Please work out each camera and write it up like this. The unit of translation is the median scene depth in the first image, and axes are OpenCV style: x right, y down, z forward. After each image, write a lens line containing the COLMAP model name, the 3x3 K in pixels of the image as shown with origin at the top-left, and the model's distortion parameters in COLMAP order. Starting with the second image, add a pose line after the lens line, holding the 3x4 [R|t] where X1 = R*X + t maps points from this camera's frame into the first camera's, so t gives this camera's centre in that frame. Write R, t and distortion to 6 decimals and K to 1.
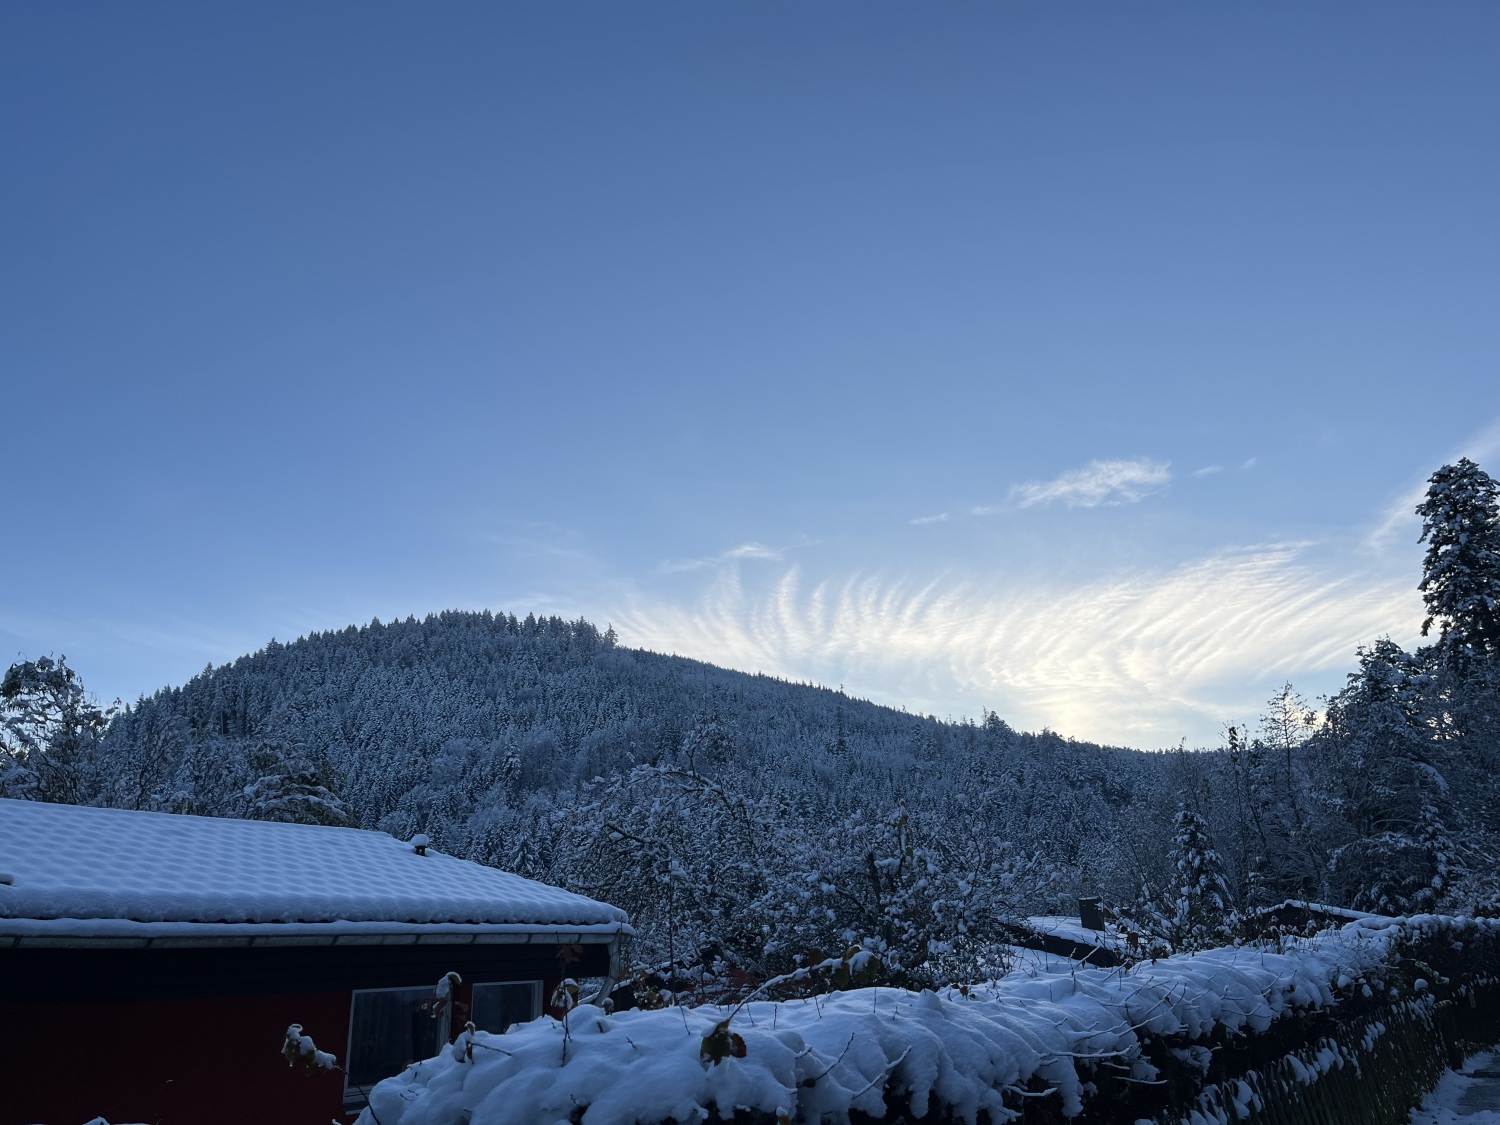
lens RADIAL K [[1108.4, 0, 736.7], [0, 1108.4, 574.1], [0, 0, 1]] dist [-0.003338, -0.035444]
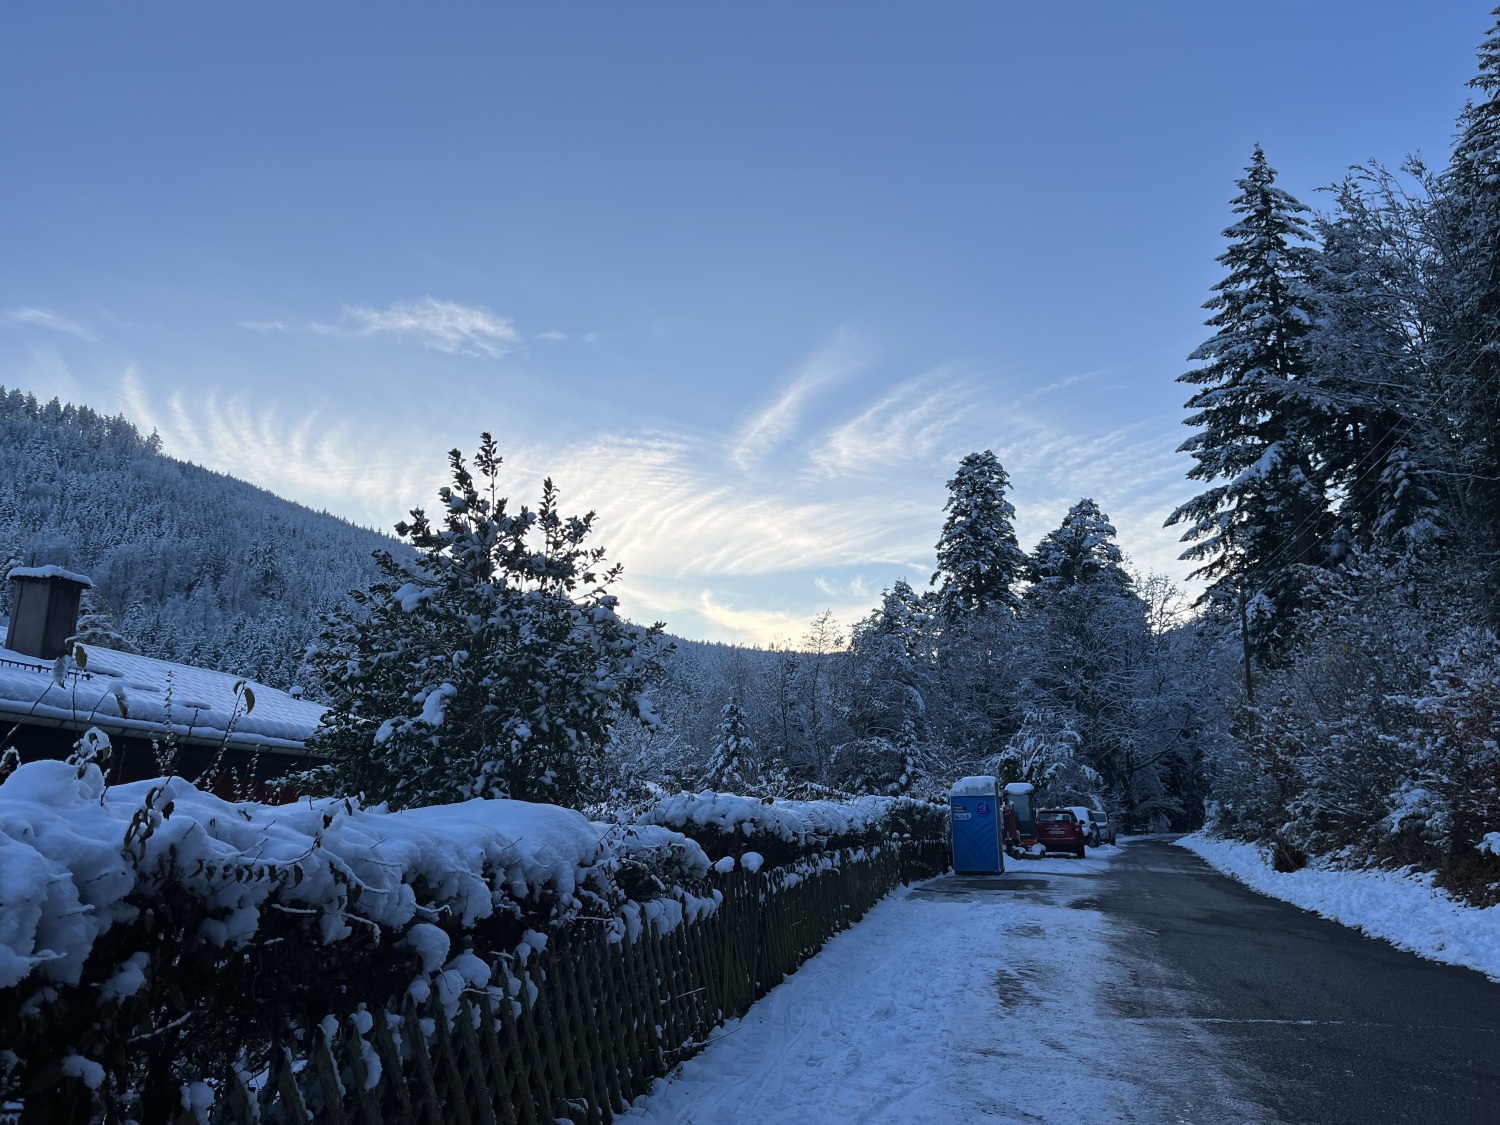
lens RADIAL K [[1136.4, 0, 756.5], [0, 1136.4, 552.3], [0, 0, 1]] dist [-0.007485, -0.028001]
pose [[0.905629, 0.152276, 0.395788, -0.064138], [-0.192361, 0.979275, 0.063387, -0.023168], [-0.377933, -0.133540, 0.916152, -0.089584]]
